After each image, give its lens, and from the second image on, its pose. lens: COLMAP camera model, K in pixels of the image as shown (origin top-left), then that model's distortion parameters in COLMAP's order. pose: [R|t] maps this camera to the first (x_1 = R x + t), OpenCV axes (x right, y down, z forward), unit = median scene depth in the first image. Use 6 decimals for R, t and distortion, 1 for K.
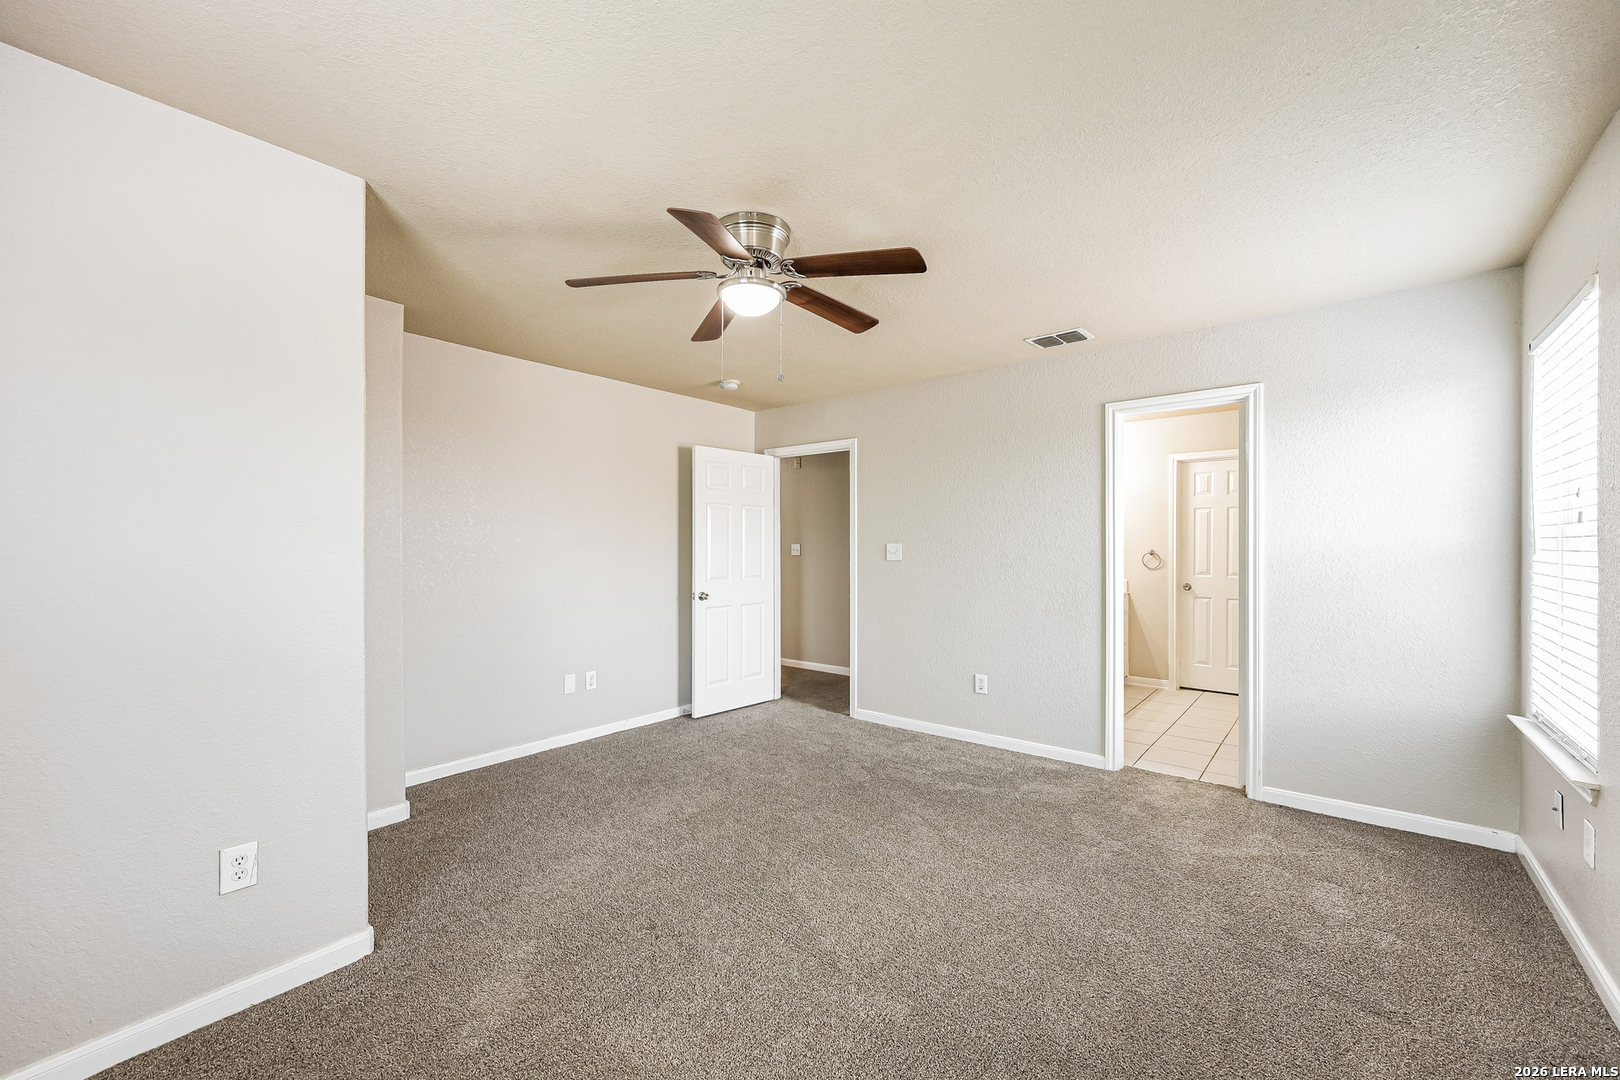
lens RADIAL K [[649.6, 0, 810.0], [0, 649.6, 551.1], [0, 0, 1]] dist [0.002374, 0.000393]
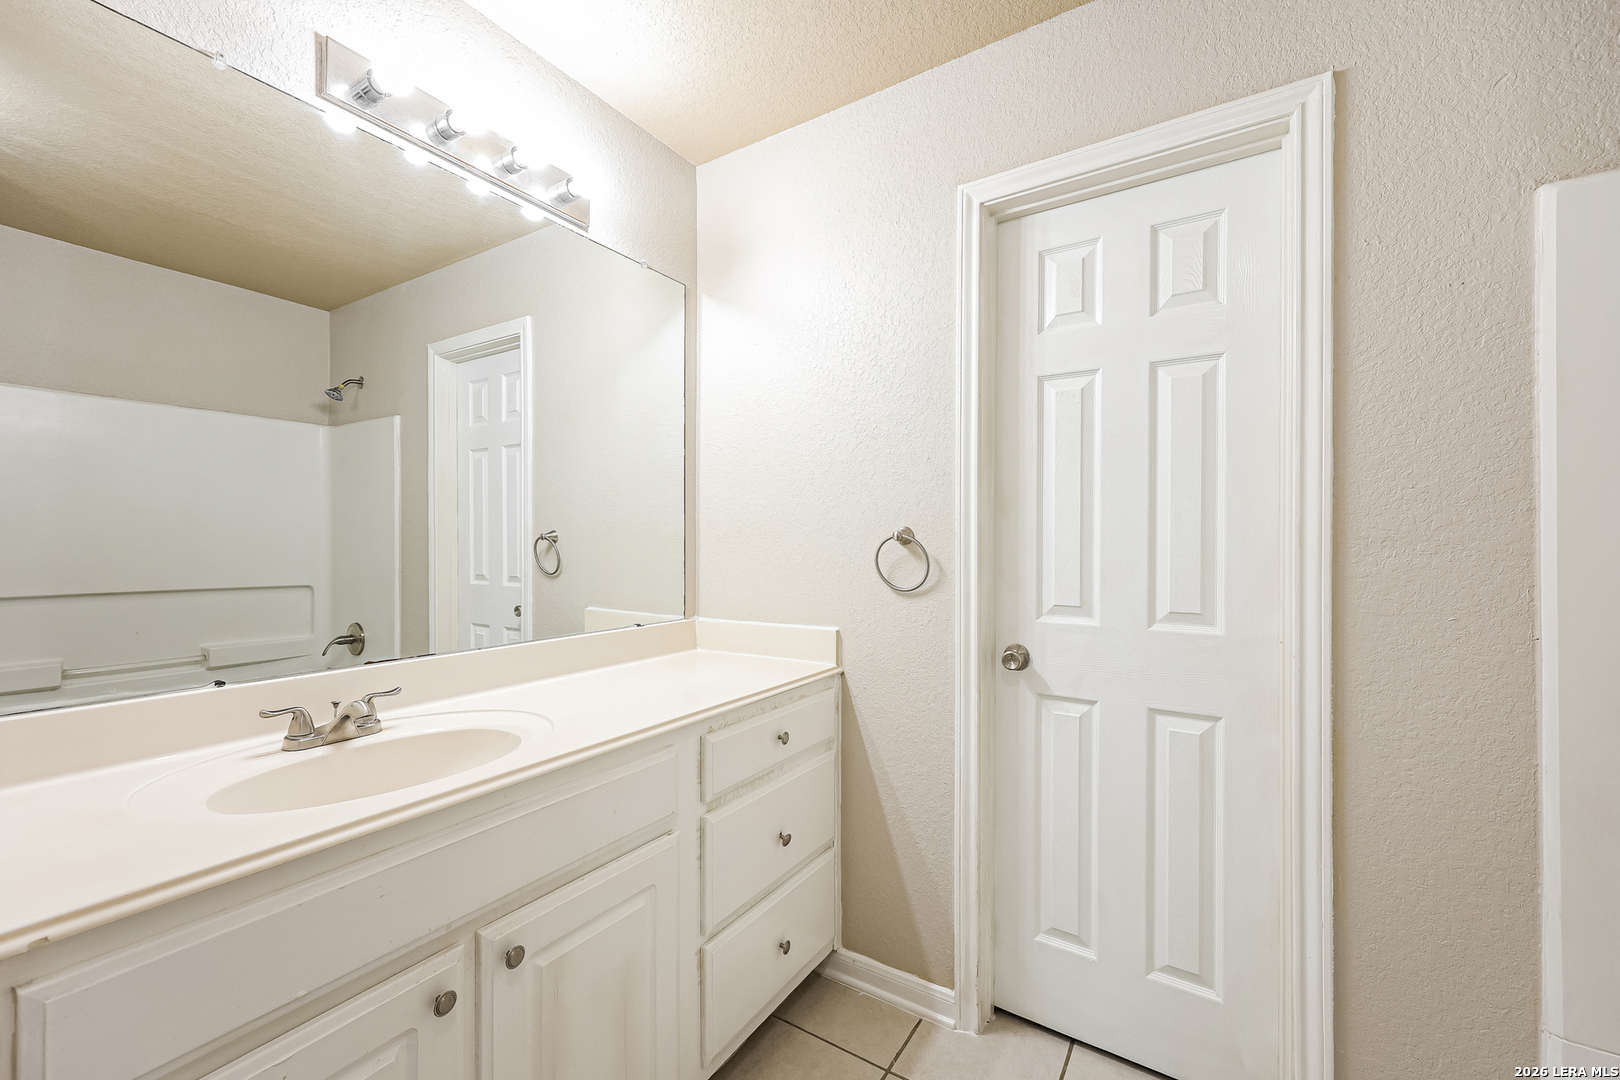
lens RADIAL K [[649.6, 0, 813.8], [0, 649.6, 546.3], [0, 0, 1]] dist [0.002374, 0.000393]
pose [[0.992931, 0.000570, 0.118690, 0.459969], [-0.000286, 0.999997, -0.002416, 0.007283], [-0.118691, 0.002365, 0.992928, 0.730984]]
